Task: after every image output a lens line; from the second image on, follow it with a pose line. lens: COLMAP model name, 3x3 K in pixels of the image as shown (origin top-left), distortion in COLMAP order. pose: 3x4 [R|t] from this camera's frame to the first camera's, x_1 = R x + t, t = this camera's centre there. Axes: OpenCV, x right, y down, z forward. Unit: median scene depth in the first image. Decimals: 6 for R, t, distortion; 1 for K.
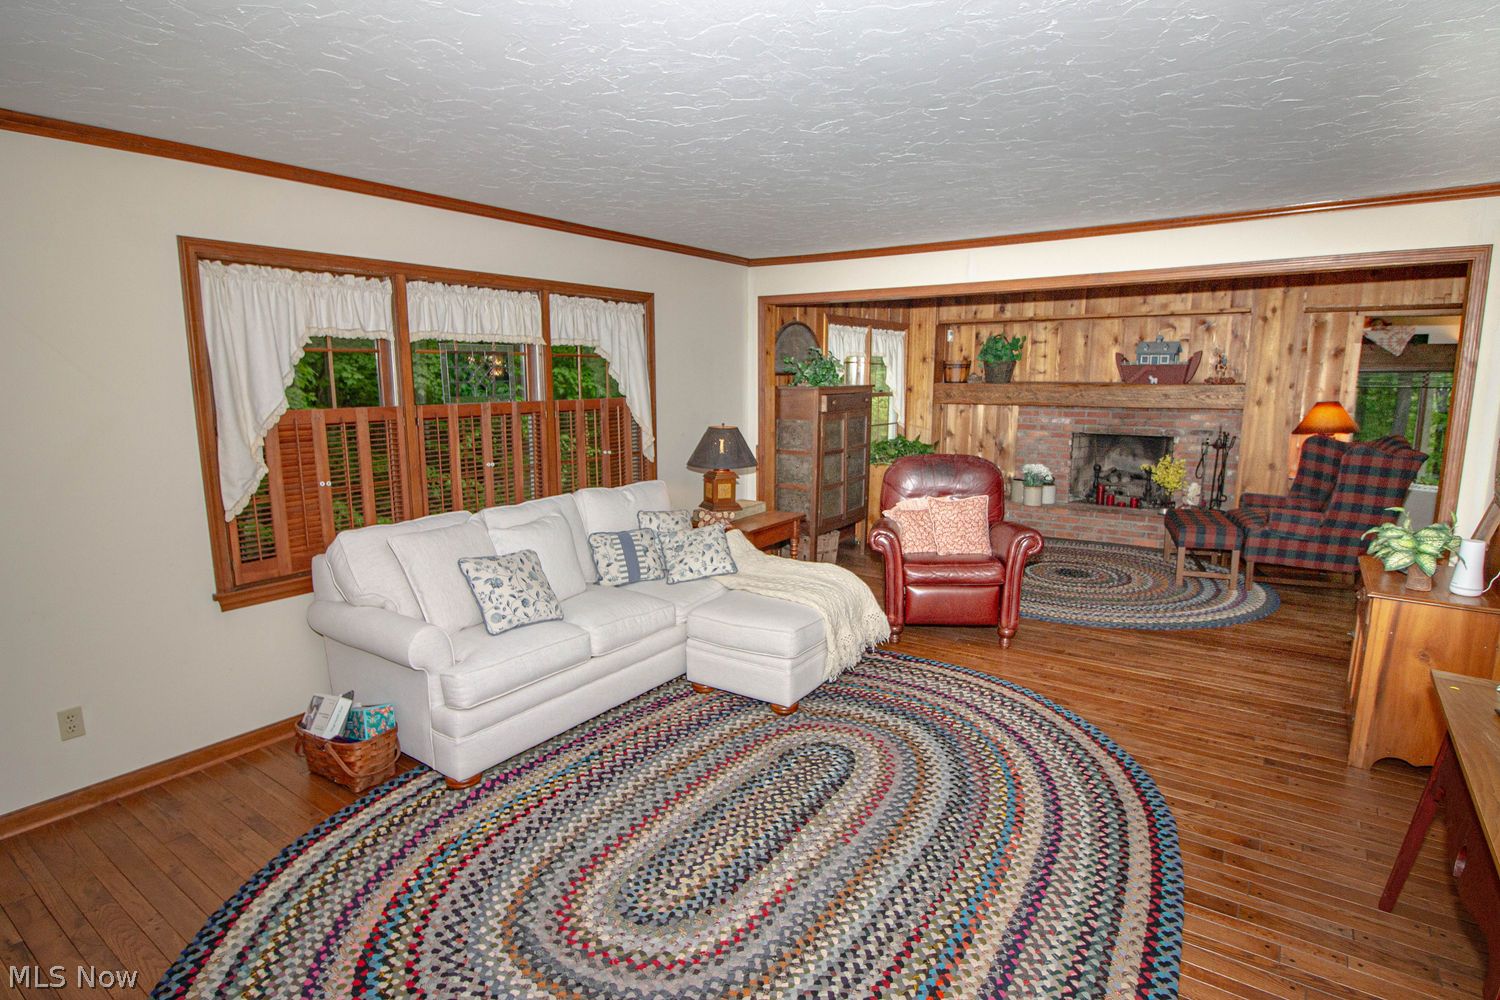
lens RADIAL K [[771.2, 0, 748.0], [0, 771.2, 503.7], [0, 0, 1]] dist [0.004800, -0.000090]
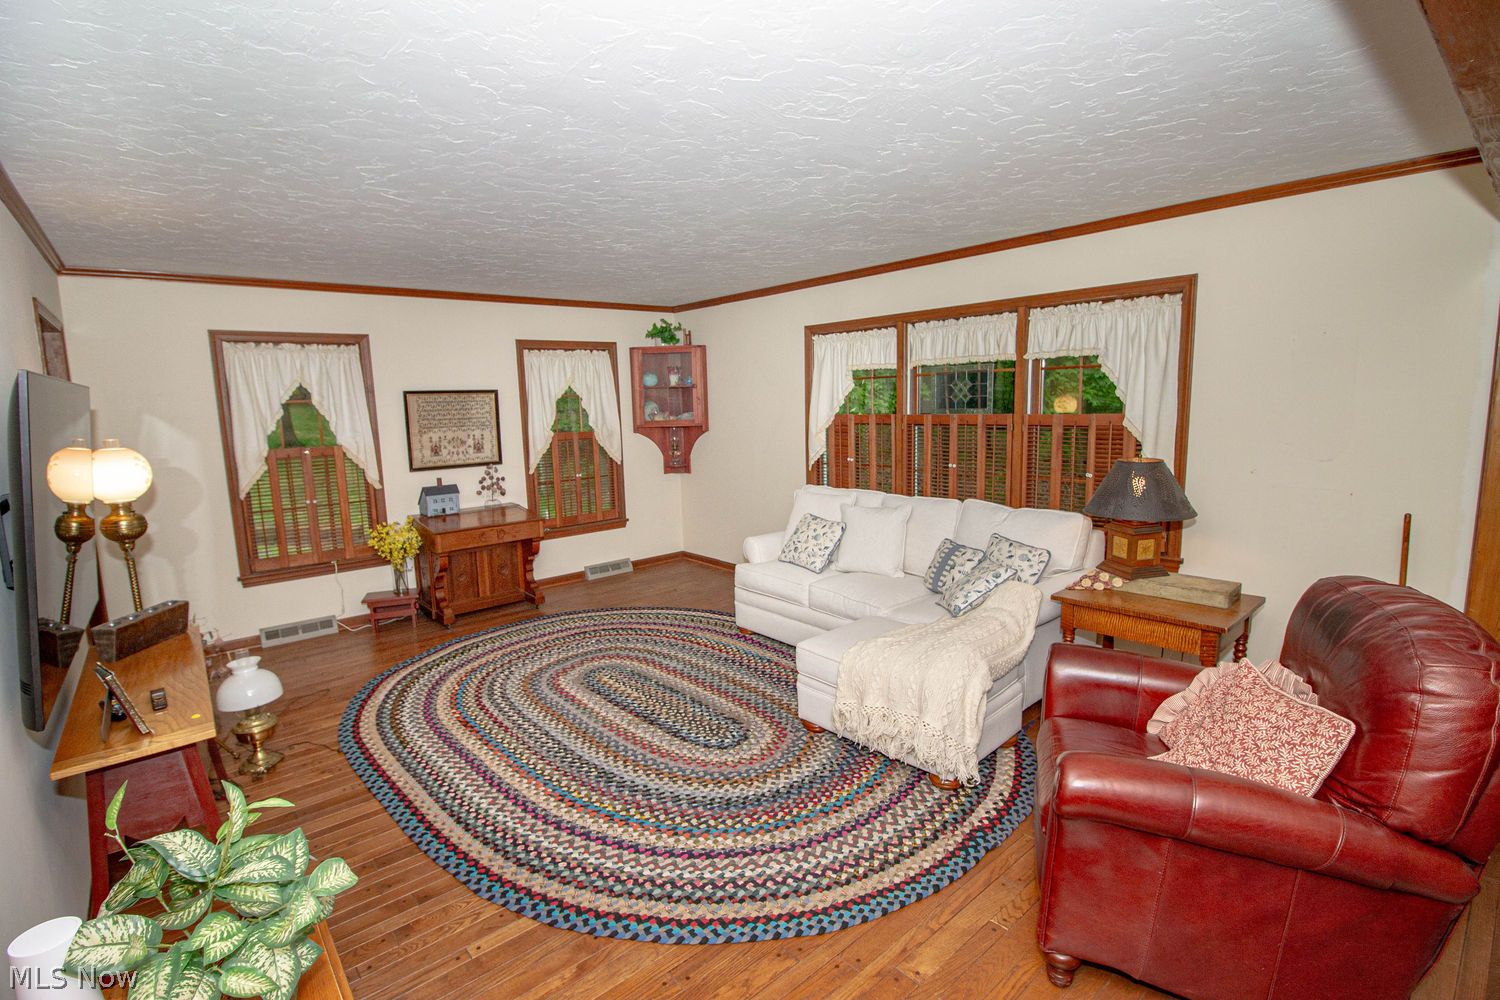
lens RADIAL K [[703.8, 0, 739.1], [0, 703.8, 498.2], [0, 0, 1]] dist [-0.011883, -0.002716]
pose [[-0.253342, 0.144255, -0.956561, 0.915378], [-0.135601, 0.973761, 0.182762, -0.178128], [0.957826, 0.176012, -0.227134, 1.073010]]
